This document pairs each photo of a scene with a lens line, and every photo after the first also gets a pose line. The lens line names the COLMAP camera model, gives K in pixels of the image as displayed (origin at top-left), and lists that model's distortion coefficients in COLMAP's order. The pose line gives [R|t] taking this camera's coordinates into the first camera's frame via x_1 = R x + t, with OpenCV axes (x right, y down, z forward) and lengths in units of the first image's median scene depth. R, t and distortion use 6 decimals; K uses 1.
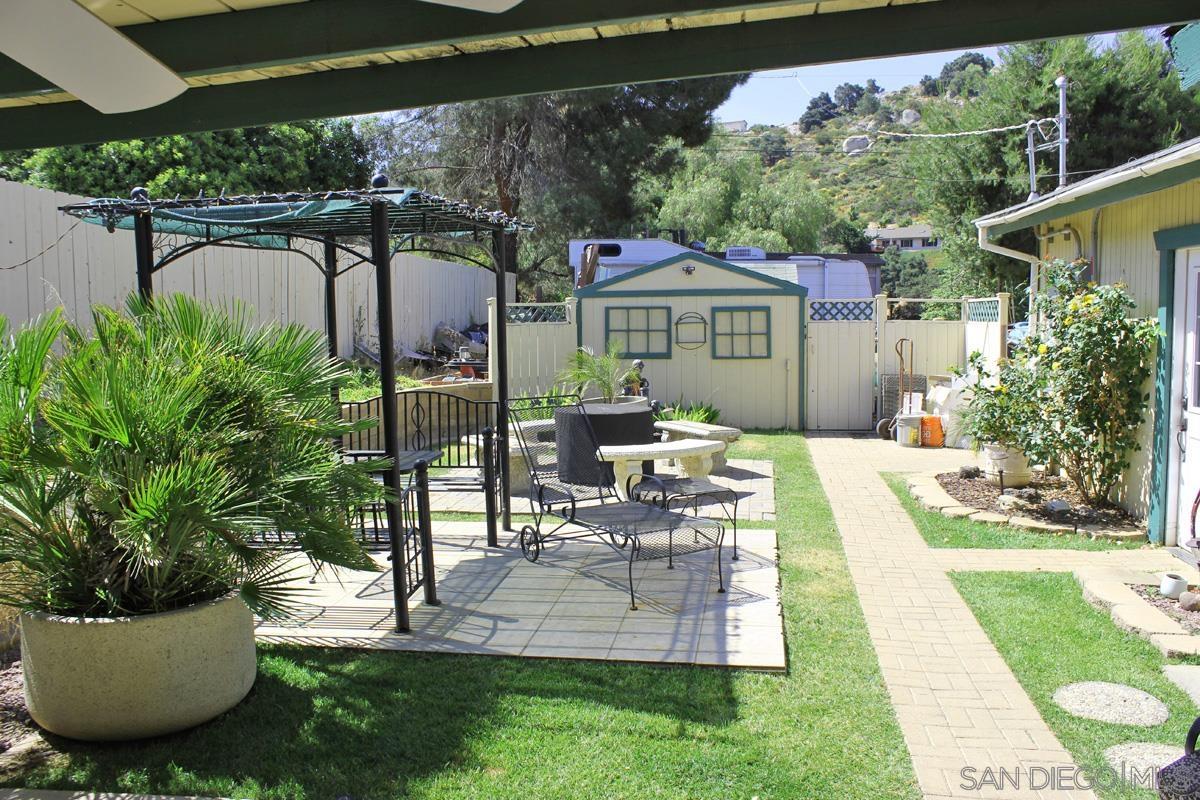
lens RADIAL K [[1019.0, 0, 604.1], [0, 1019.0, 397.5], [0, 0, 1]] dist [-0.053470, 0.020975]
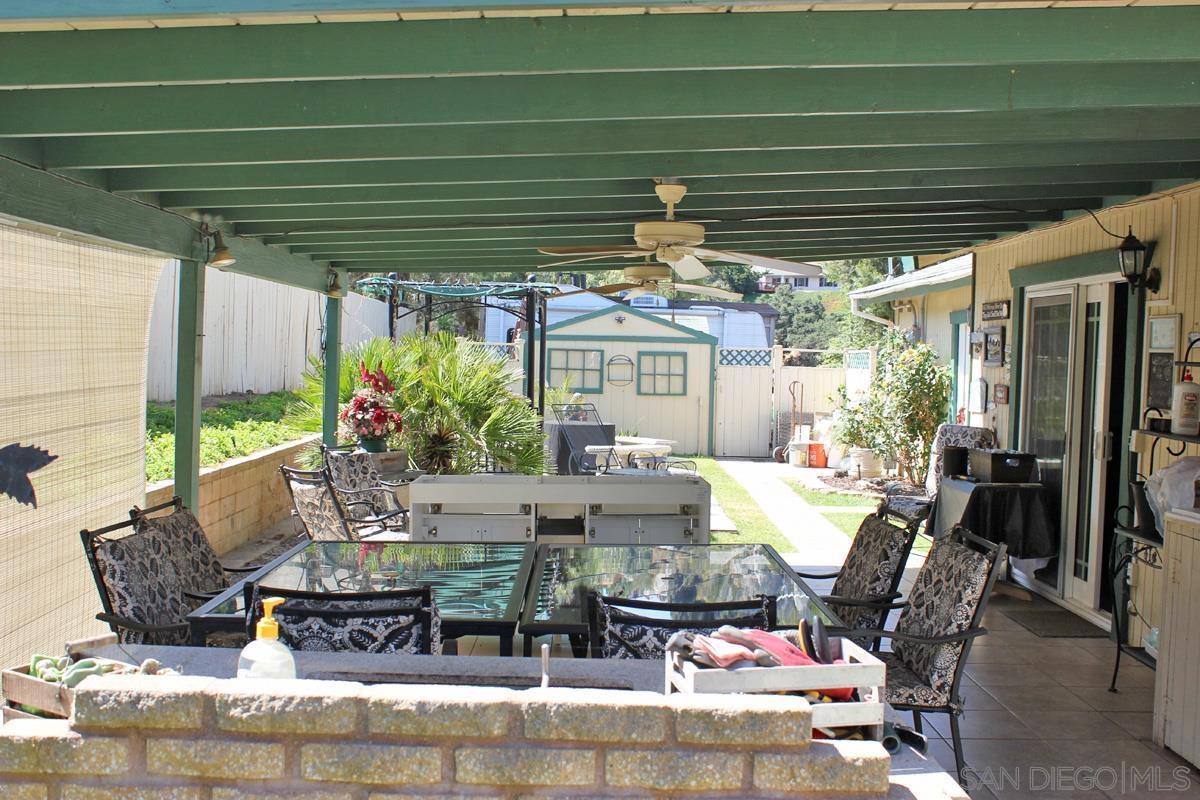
lens RADIAL K [[1323.1, 0, 595.5], [0, 1323.1, 403.8], [0, 0, 1]] dist [0.203283, 0.000000]
pose [[0.990202, 0.026651, 0.137077, -0.154896], [-0.020030, 0.998575, -0.049456, 0.050237], [-0.138199, 0.046225, 0.989325, -0.524433]]
